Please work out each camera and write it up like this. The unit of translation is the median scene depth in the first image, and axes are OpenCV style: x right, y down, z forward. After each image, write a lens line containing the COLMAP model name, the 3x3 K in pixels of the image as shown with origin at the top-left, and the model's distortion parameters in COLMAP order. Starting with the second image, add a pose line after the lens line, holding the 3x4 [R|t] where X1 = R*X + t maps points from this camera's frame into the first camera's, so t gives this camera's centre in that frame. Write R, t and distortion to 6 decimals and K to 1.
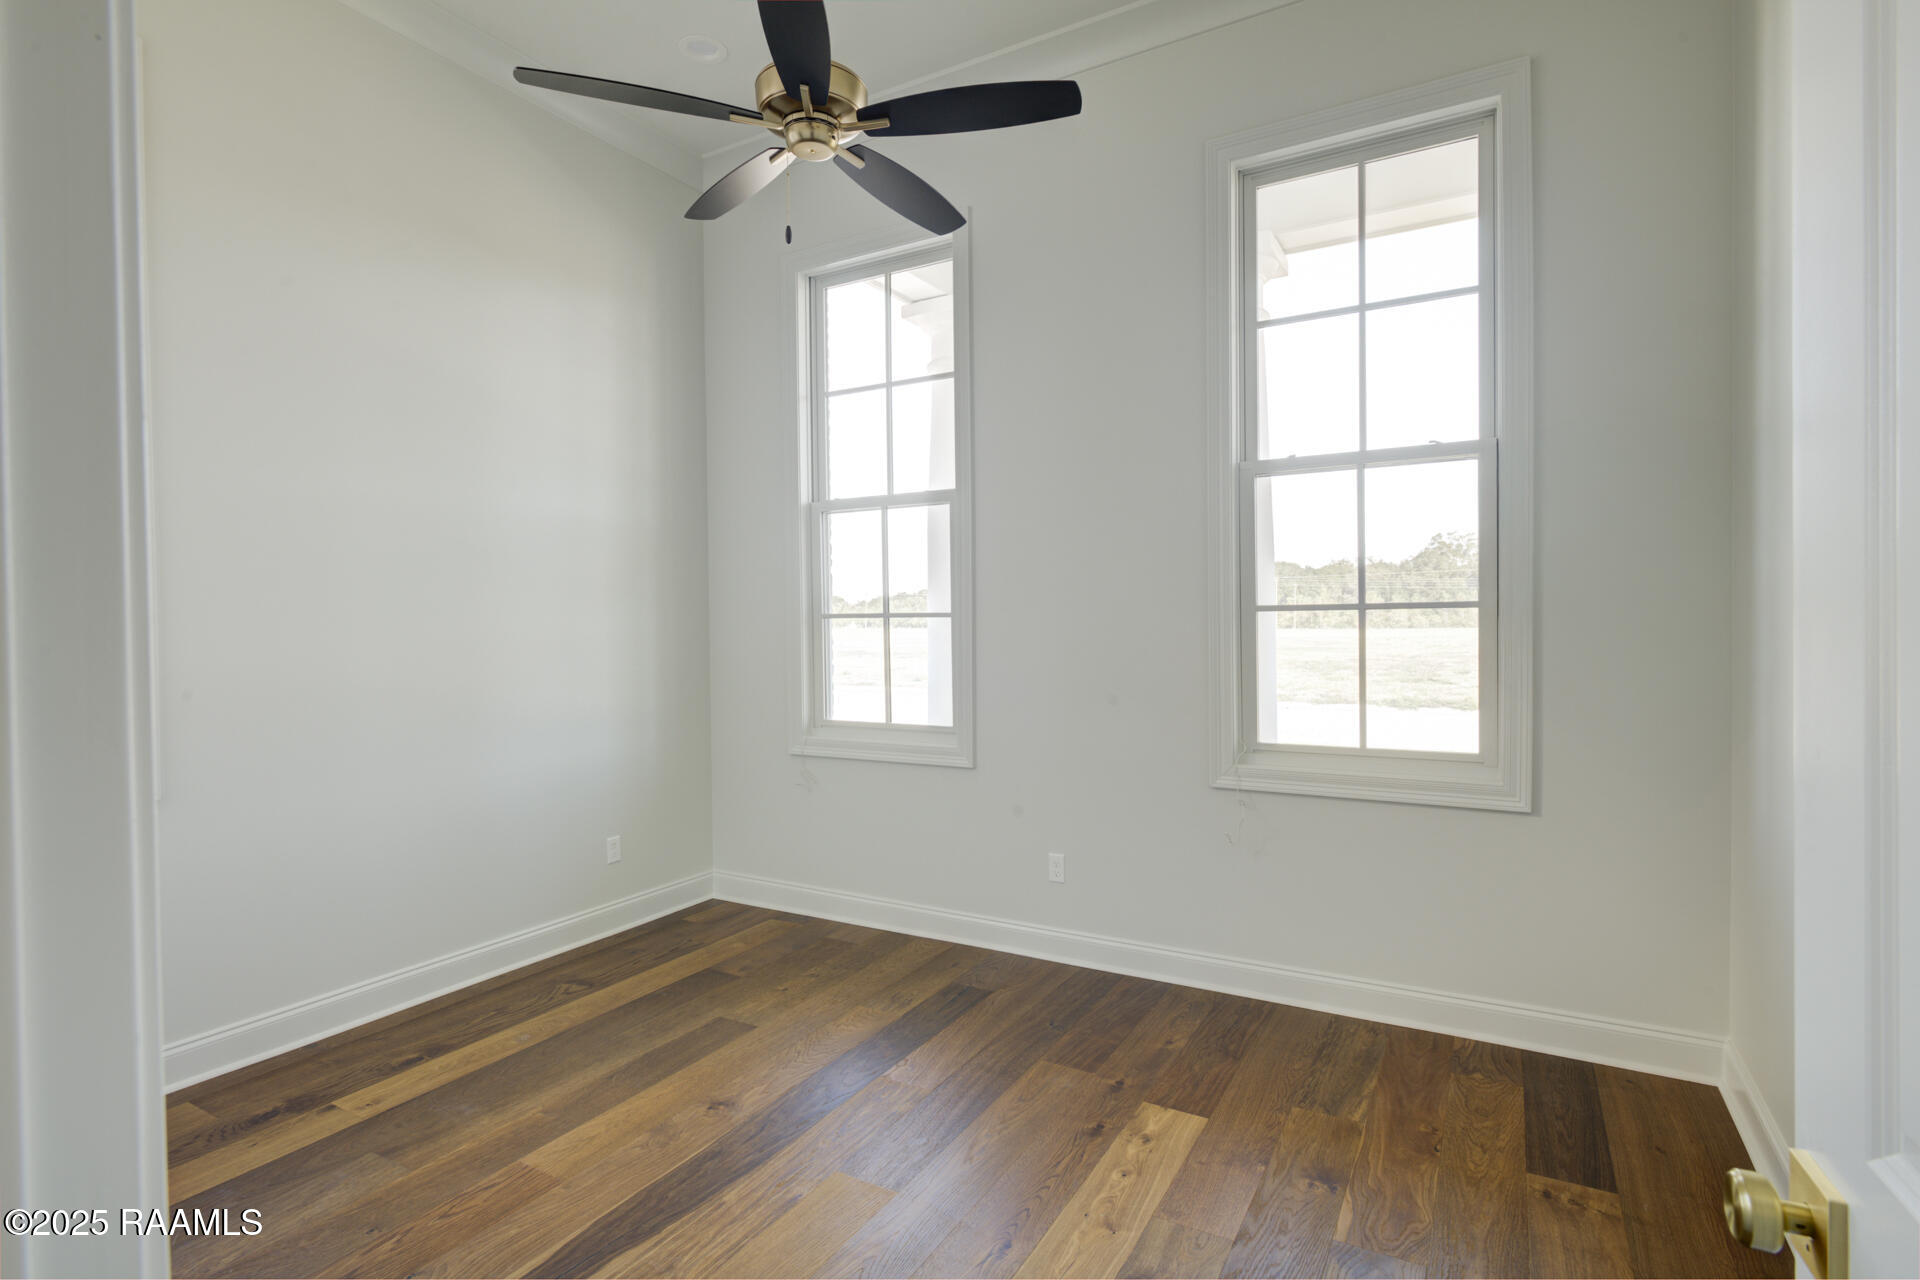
lens RADIAL K [[956.3, 0, 960.0], [0, 956.3, 640.0], [0, 0, 1]] dist [0.000761, 0.000046]
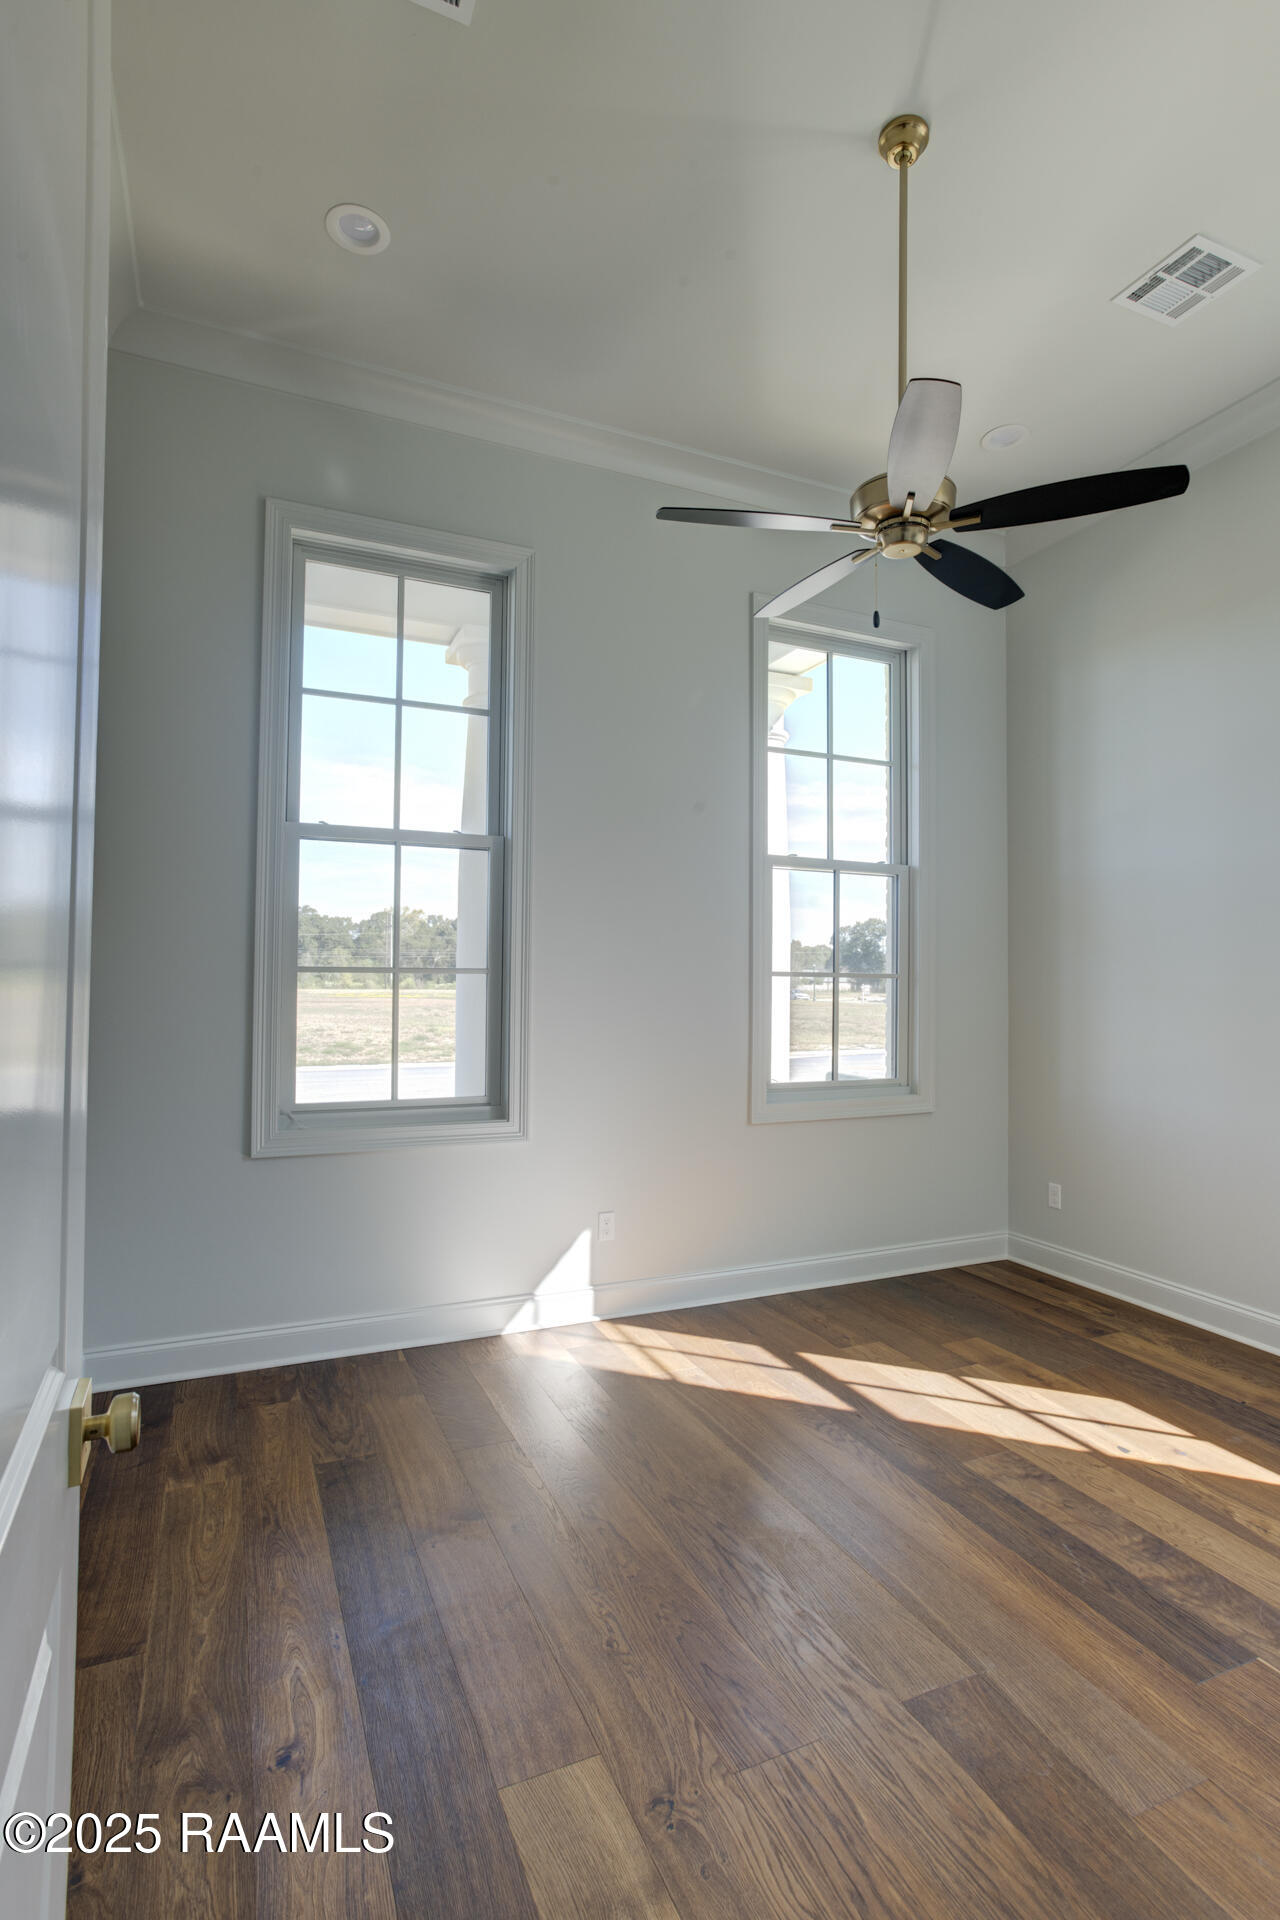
lens RADIAL K [[923.3, 0, 638.0], [0, 923.3, 955.6], [0, 0, 1]] dist [-0.072203, -0.000008]
pose [[0.593549, 0.037516, 0.803923, -0.291122], [0.001673, 0.998853, -0.047848, -0.000426], [-0.804796, 0.029745, 0.592806, 0.171276]]
